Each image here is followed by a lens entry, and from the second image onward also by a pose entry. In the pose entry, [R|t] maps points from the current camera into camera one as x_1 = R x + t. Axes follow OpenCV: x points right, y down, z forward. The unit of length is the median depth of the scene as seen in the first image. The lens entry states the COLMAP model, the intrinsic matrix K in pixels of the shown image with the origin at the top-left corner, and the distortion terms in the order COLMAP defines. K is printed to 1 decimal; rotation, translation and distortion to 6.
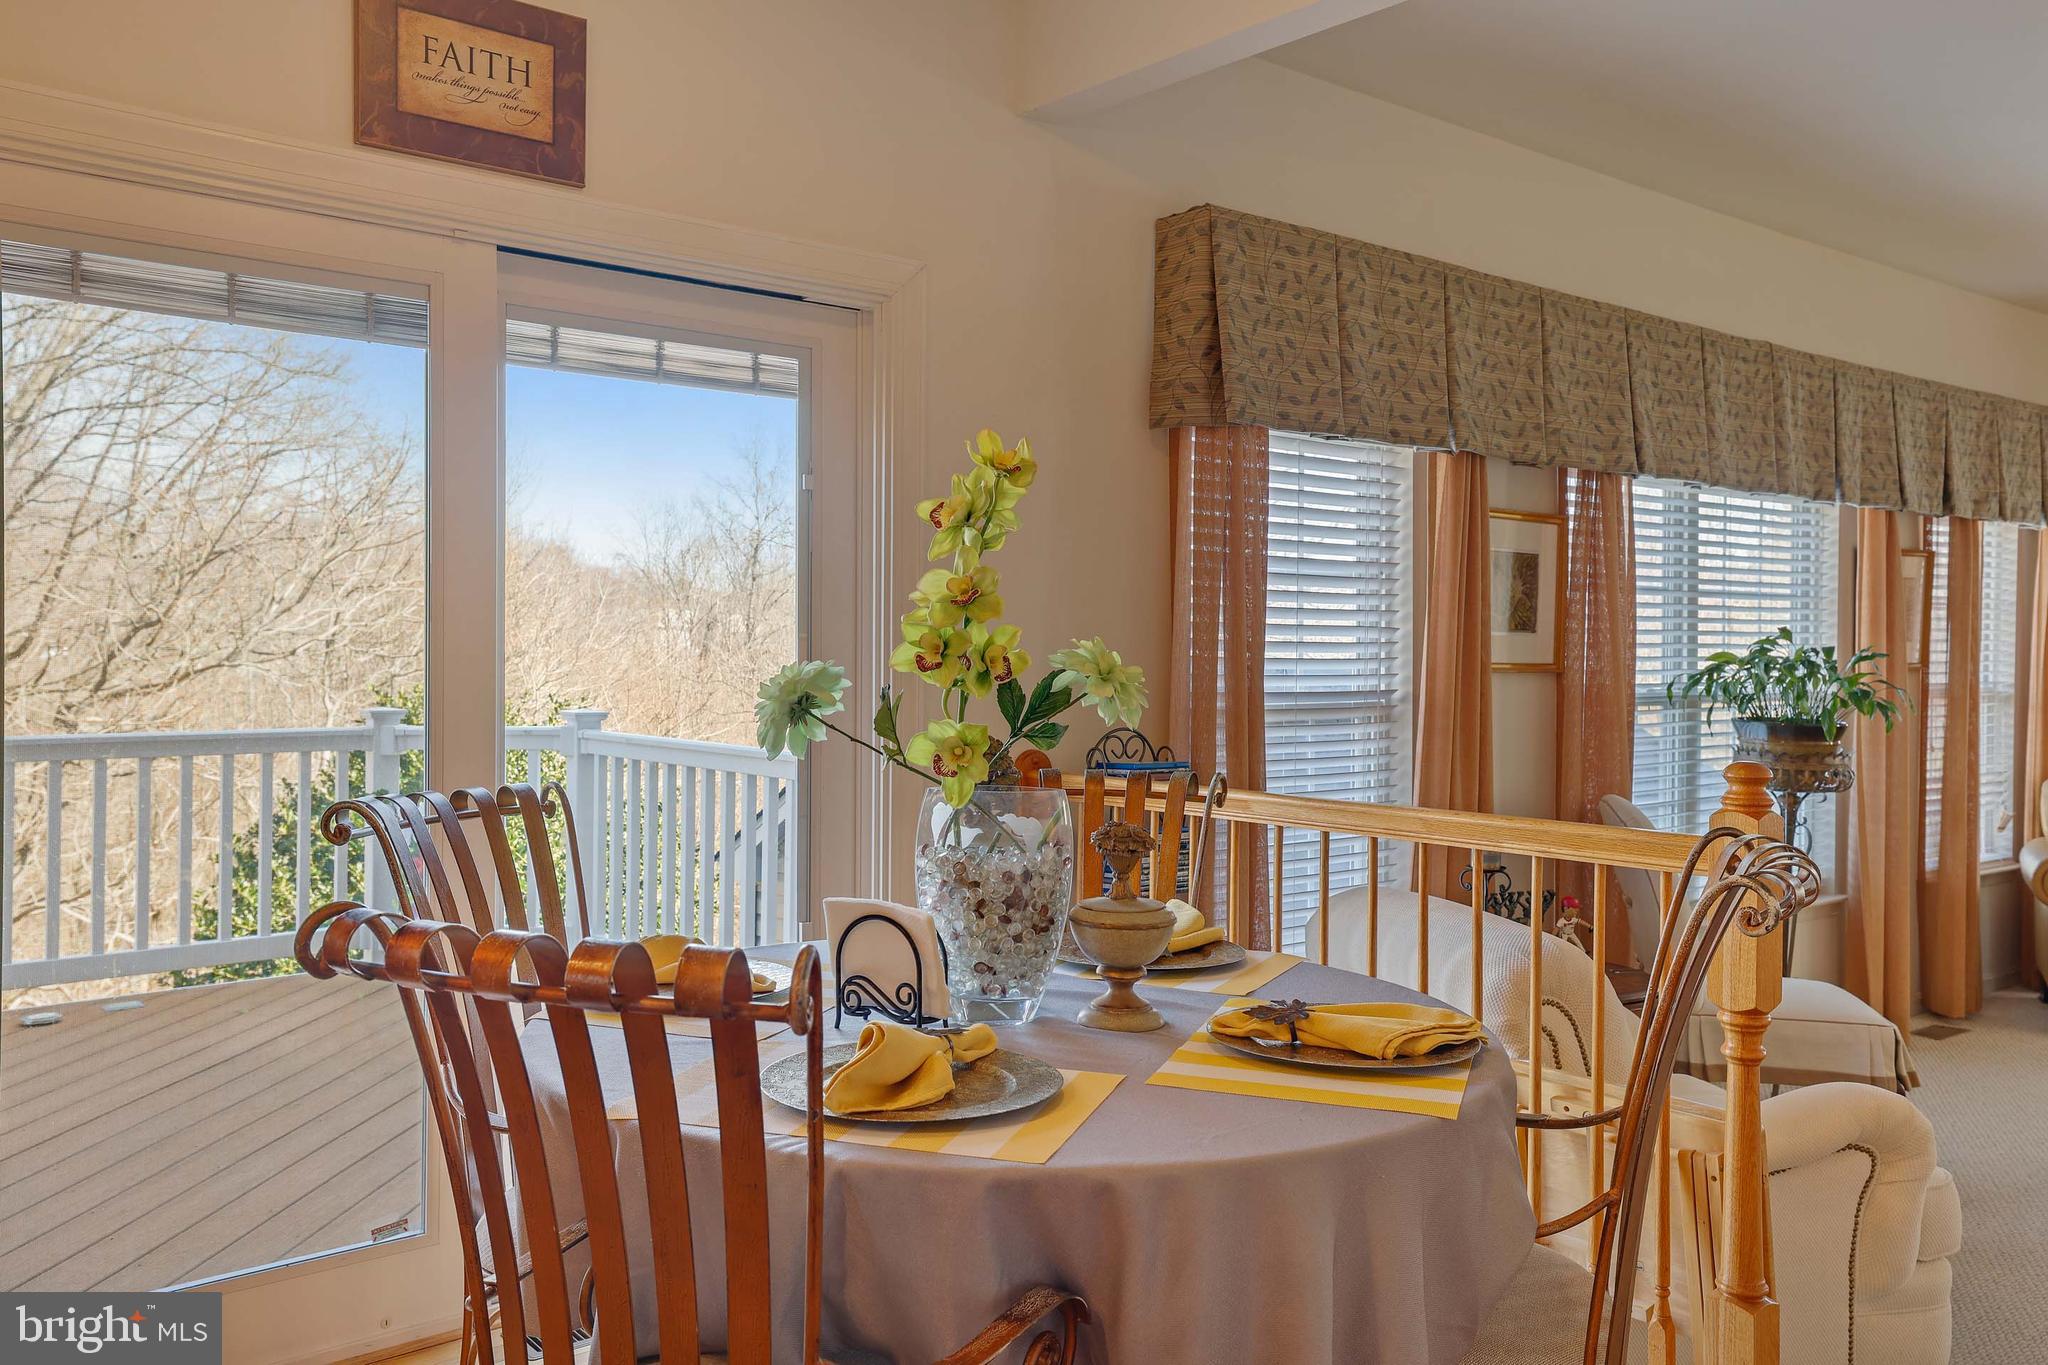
lens RADIAL K [[1693.8, 0, 1020.4], [0, 1693.8, 678.5], [0, 0, 1]] dist [0.024294, 0.017212]
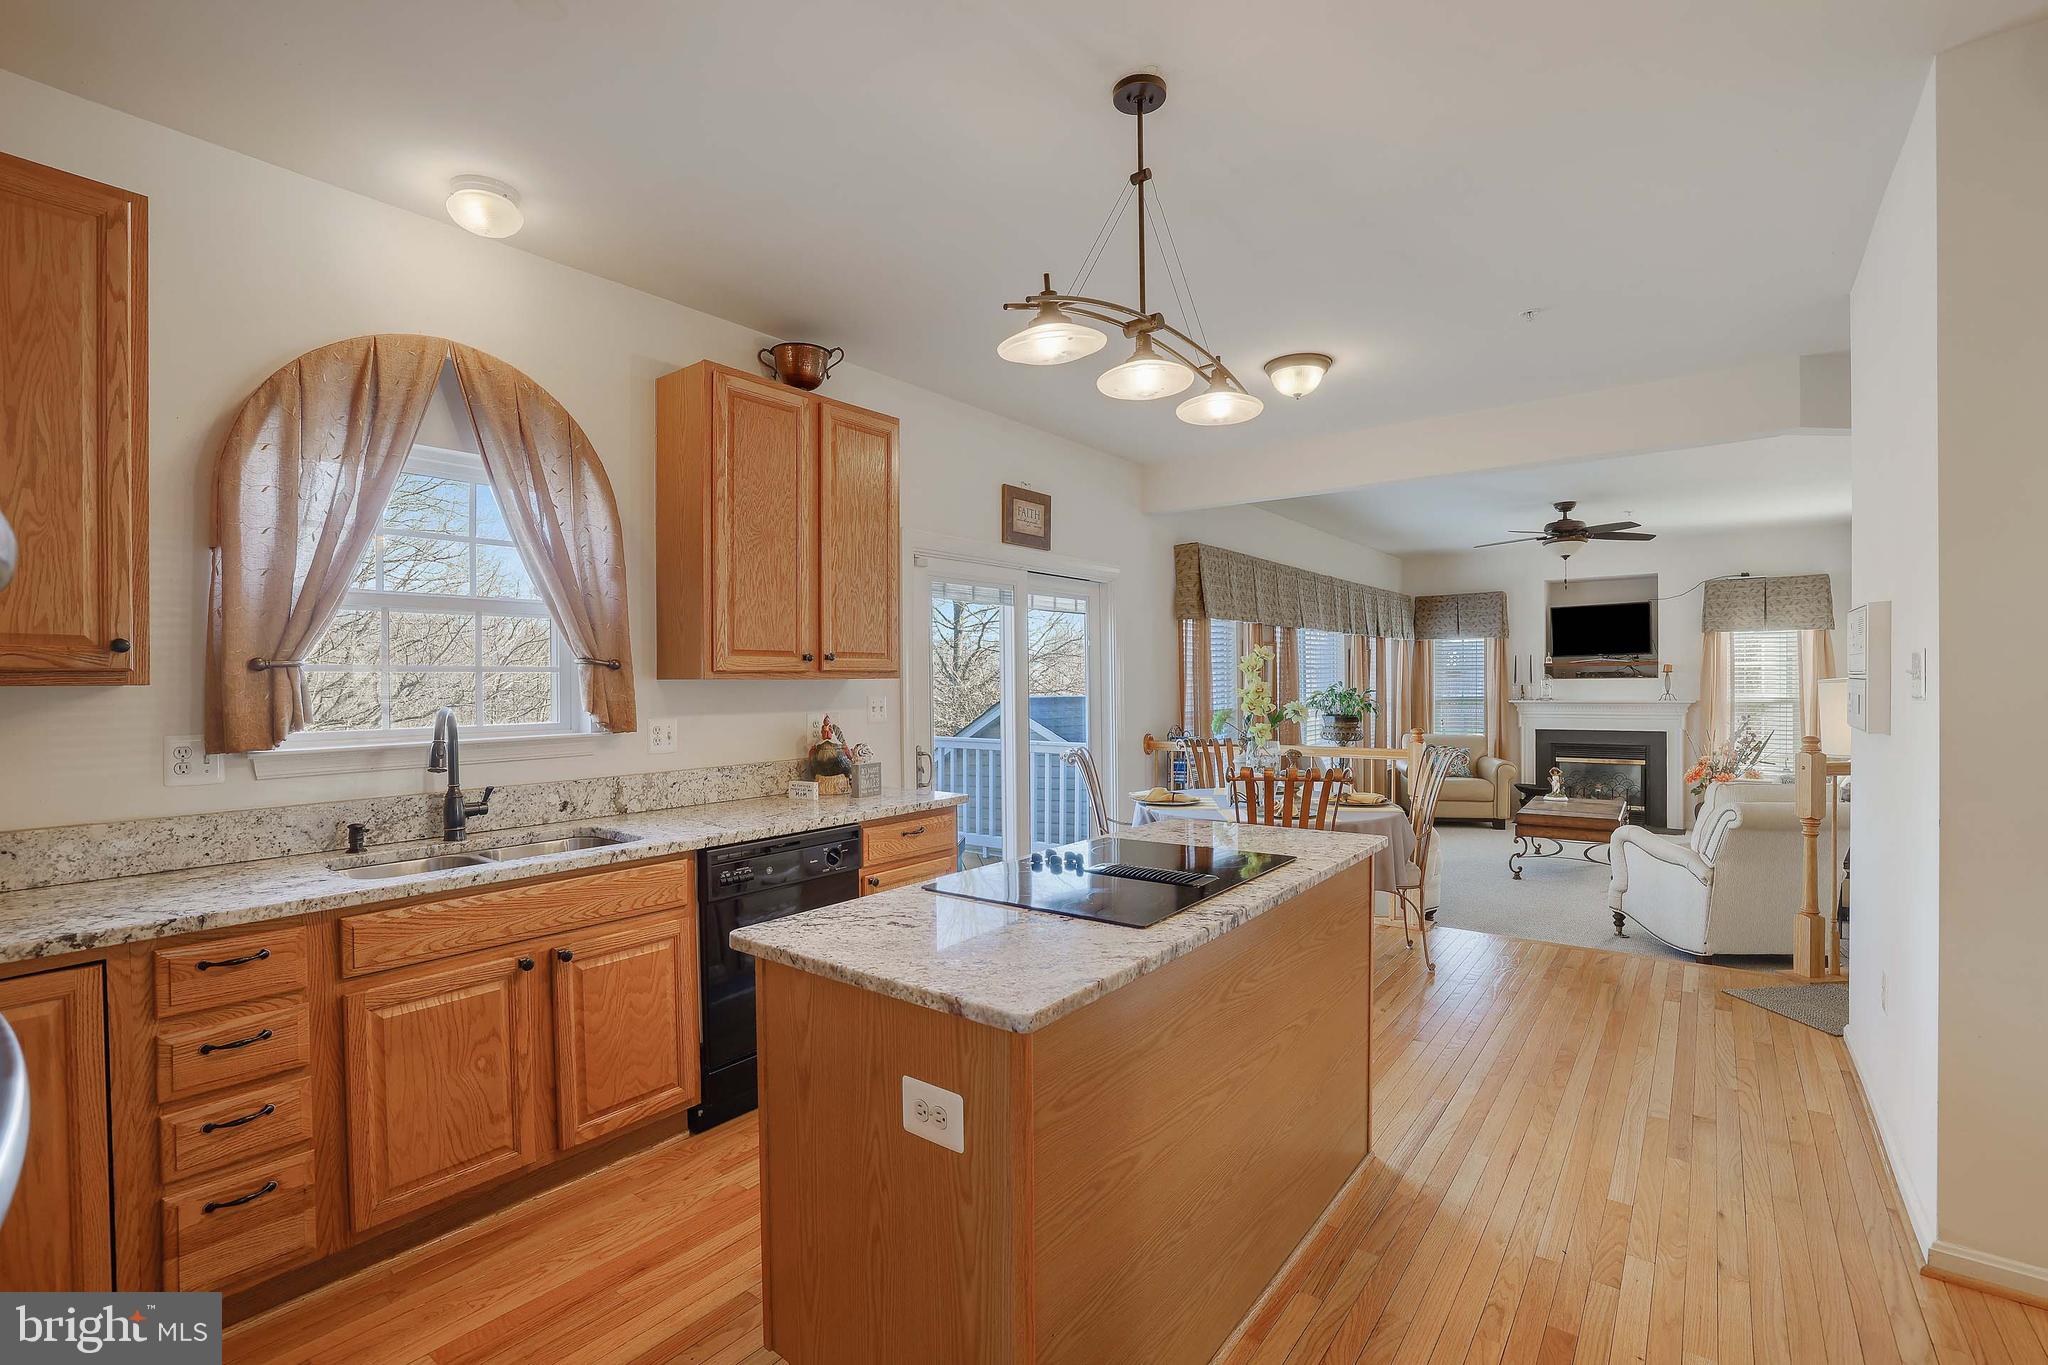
lens RADIAL K [[890.1, 0, 1031.2], [0, 890.1, 690.7], [0, 0, 1]] dist [-0.014853, 0.002952]
pose [[0.975919, -0.021253, 0.217097, -0.486219], [0.022707, 0.999733, -0.004207, -0.027197], [-0.216950, 0.009035, 0.976141, -0.401508]]
